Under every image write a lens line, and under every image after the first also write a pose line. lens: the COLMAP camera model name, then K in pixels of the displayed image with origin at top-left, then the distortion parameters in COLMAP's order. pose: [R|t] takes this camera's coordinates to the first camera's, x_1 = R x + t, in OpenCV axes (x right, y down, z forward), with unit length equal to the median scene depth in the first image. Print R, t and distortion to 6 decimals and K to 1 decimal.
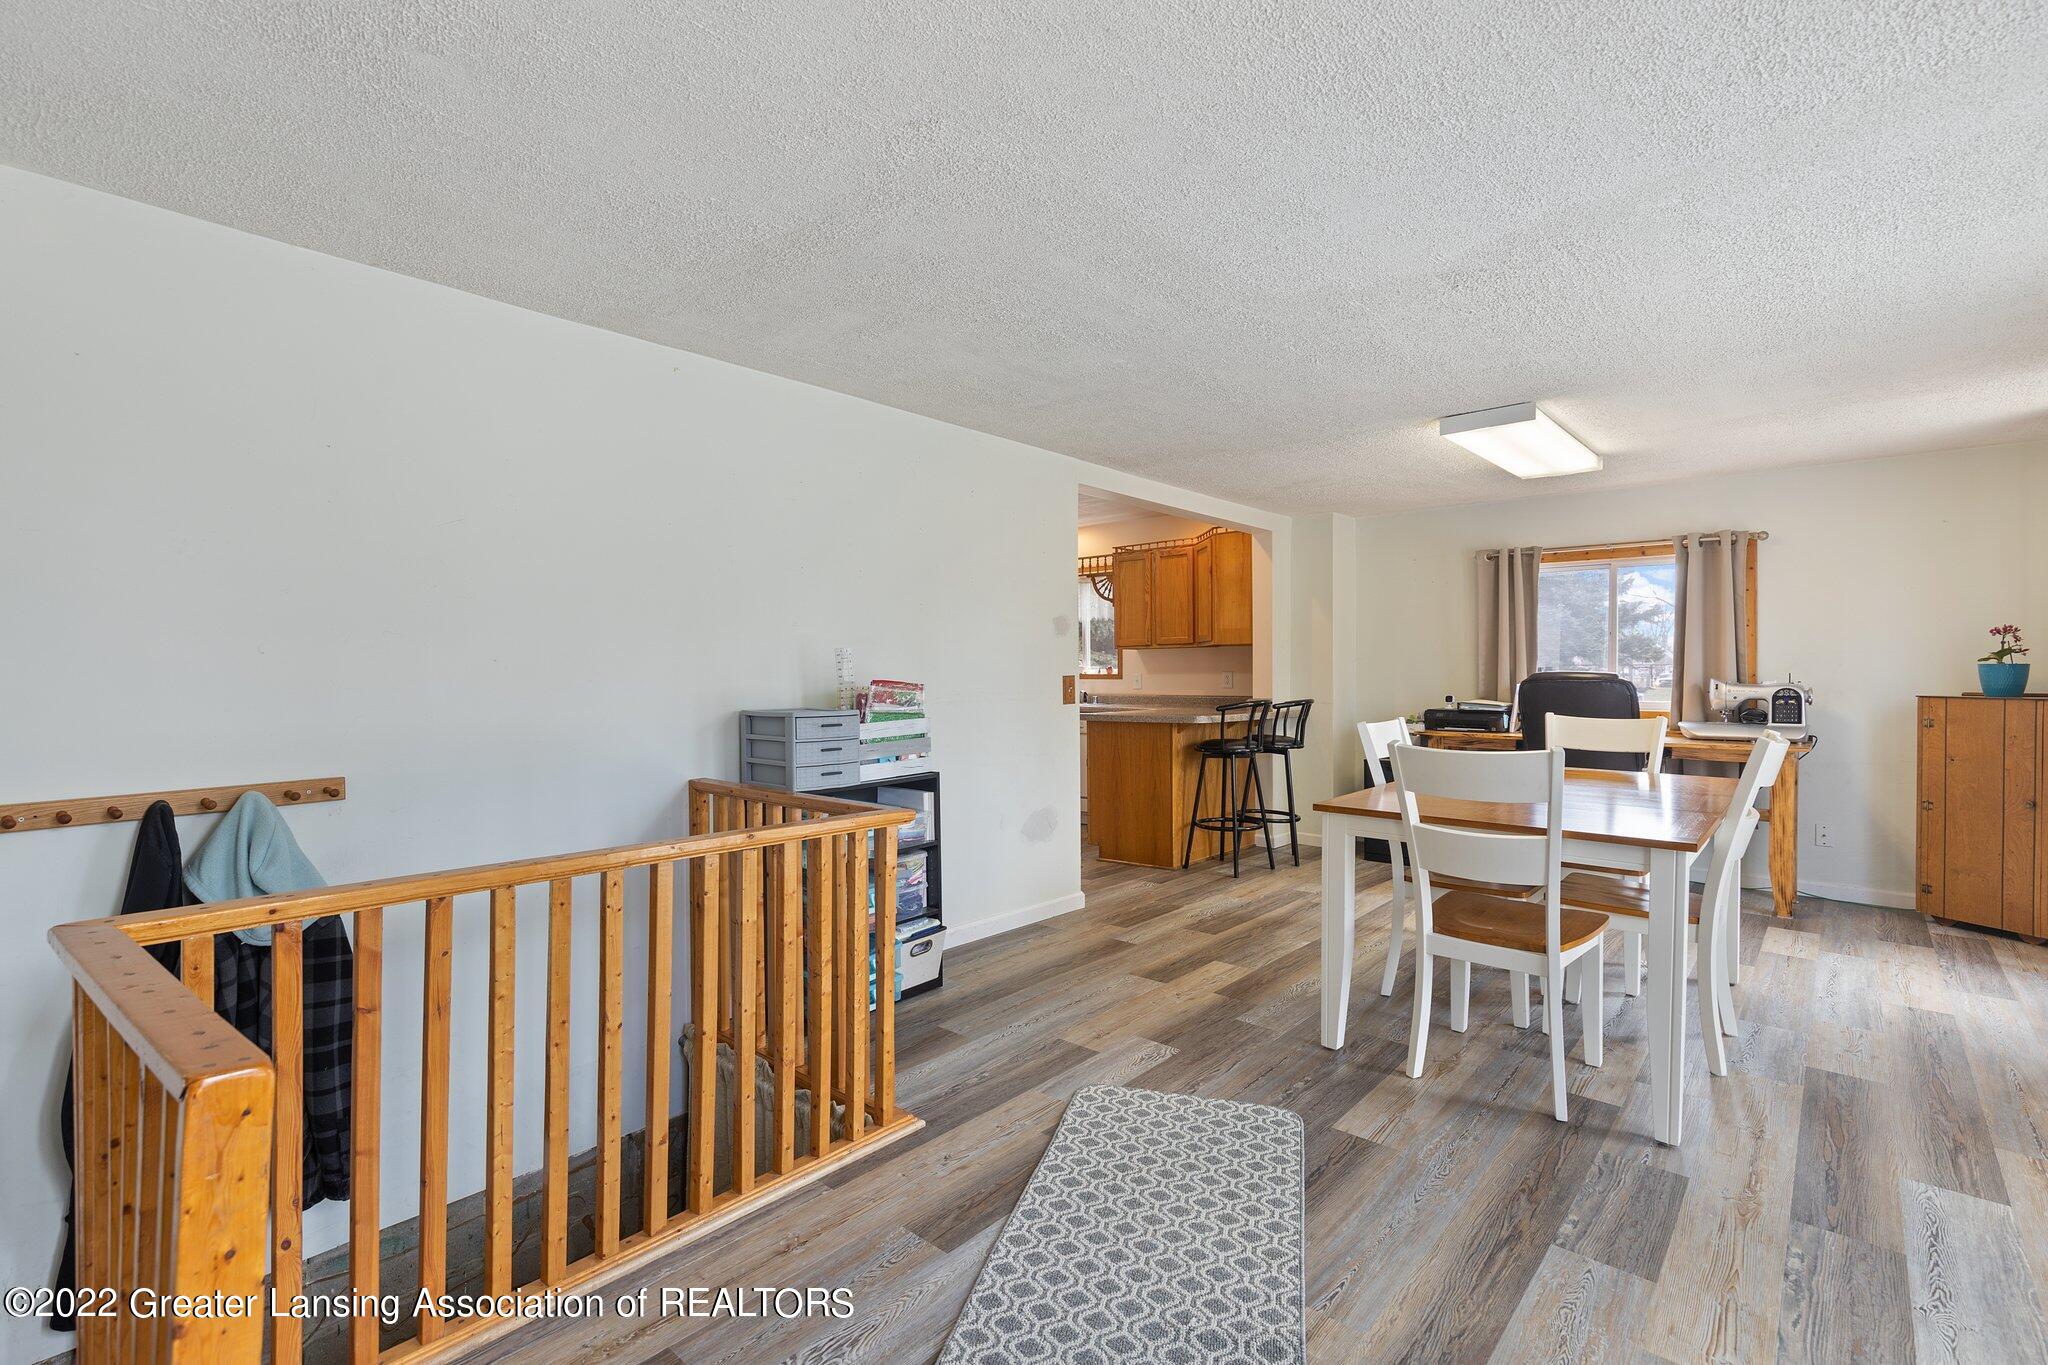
lens RADIAL K [[922.1, 0, 1025.4], [0, 922.1, 670.2], [0, 0, 1]] dist [0.017027, 0.000266]
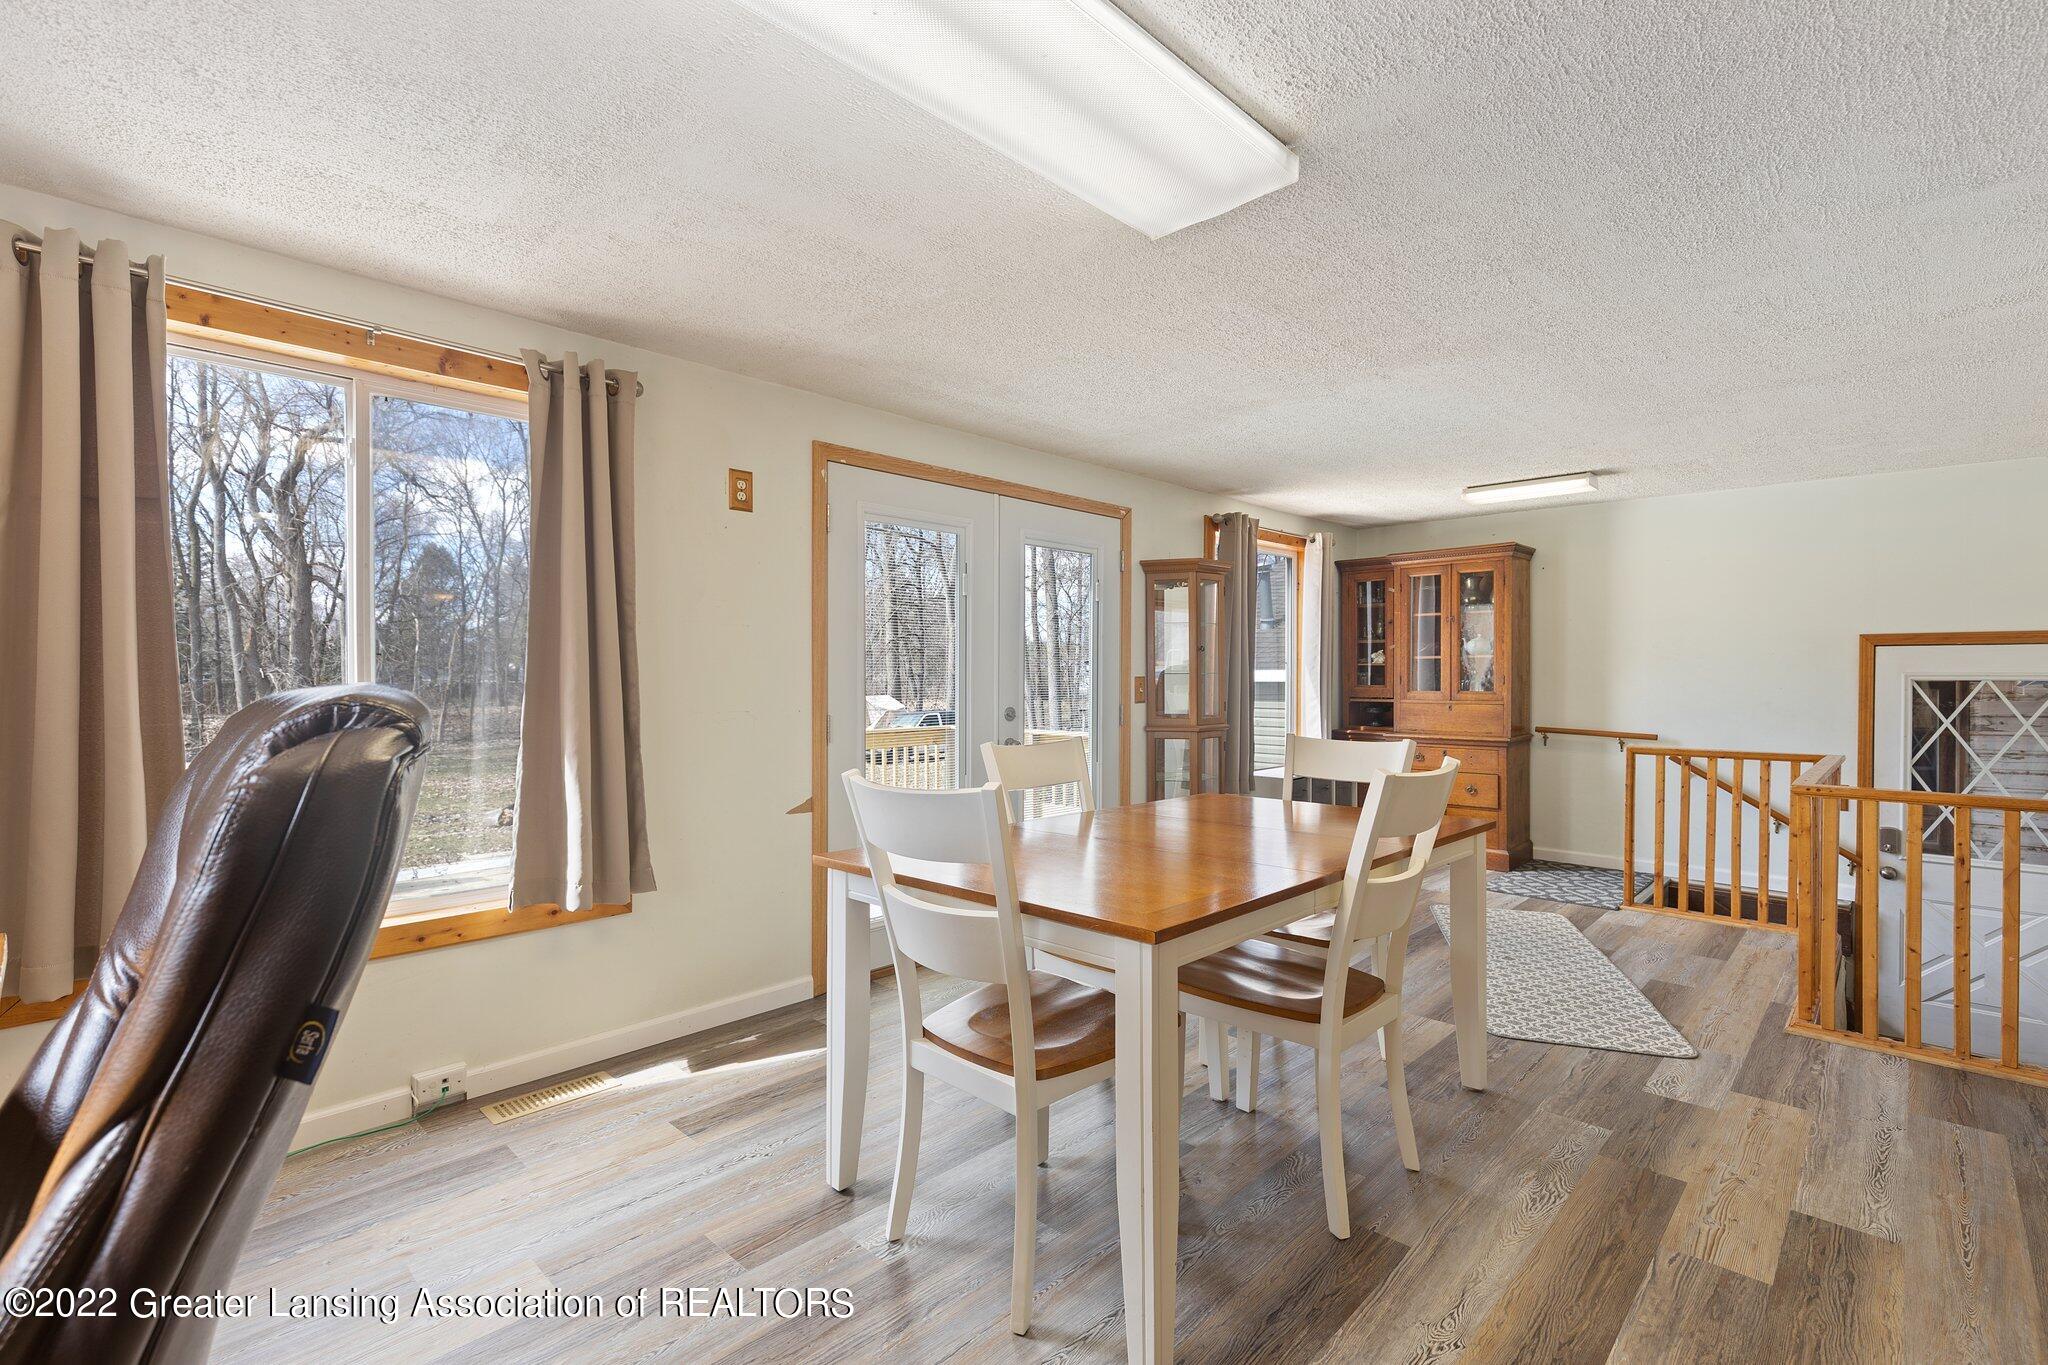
lens RADIAL K [[922.1, 0, 1034.1], [0, 922.1, 687.9], [0, 0, 1]] dist [0.017027, 0.000266]
pose [[-0.999536, 0.002543, 0.030369, 0.751228], [0.003107, 0.999824, 0.018521, -0.010068], [-0.030317, 0.018607, -0.999367, 1.955404]]
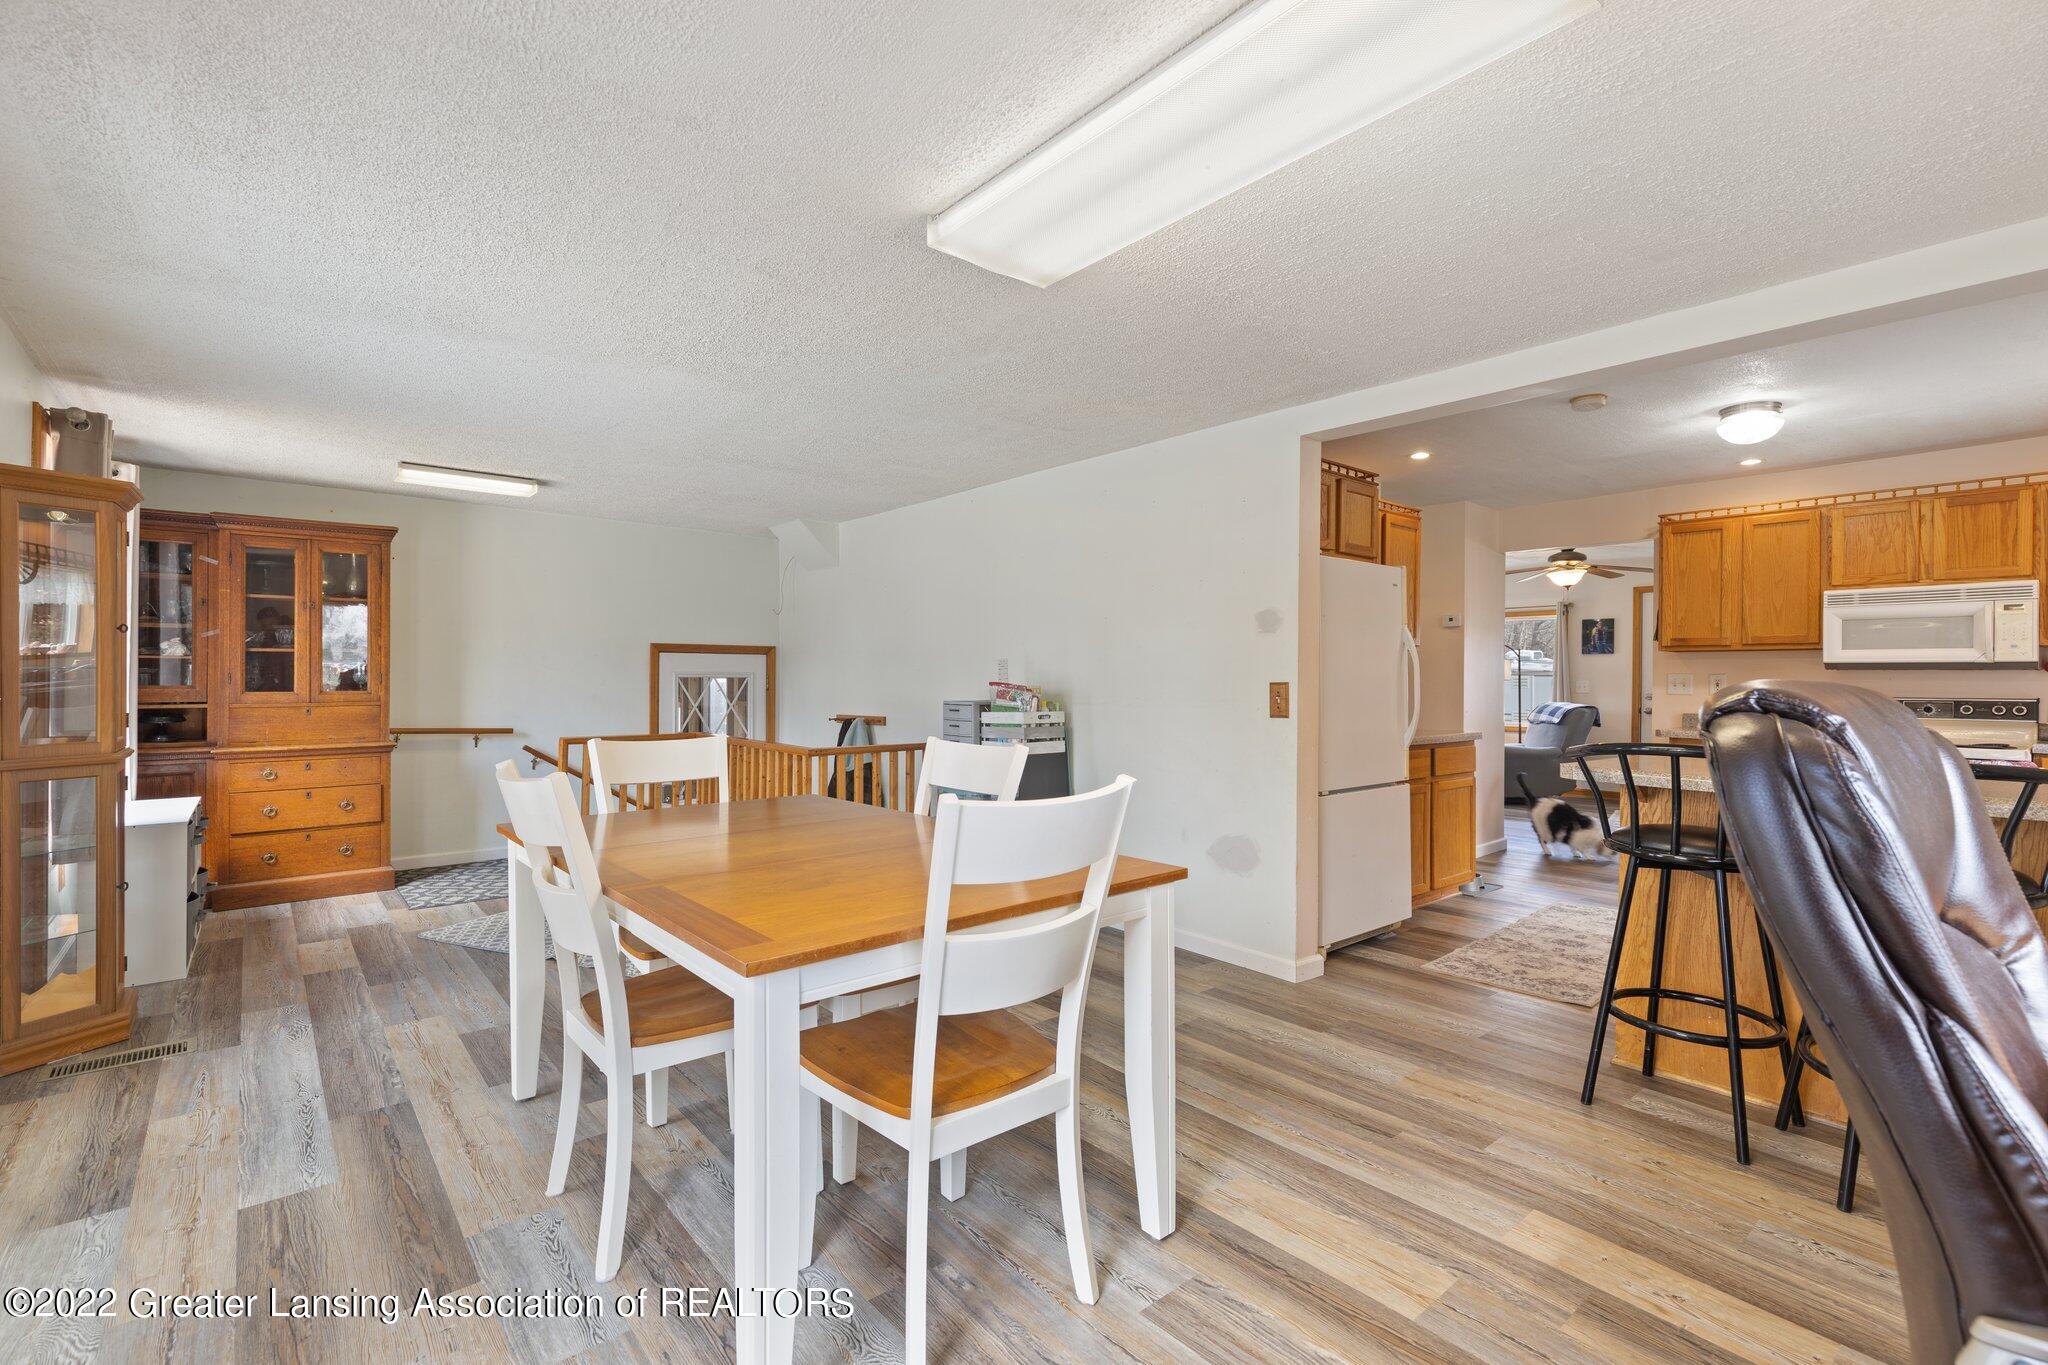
lens RADIAL K [[922.1, 0, 1033.4], [0, 922.1, 674.7], [0, 0, 1]] dist [0.017027, 0.000266]
pose [[-0.142724, 0.000032, -0.989762, 1.398752], [-0.005446, 0.999985, 0.000817, -0.001344], [0.989748, 0.005507, -0.142722, 1.446368]]
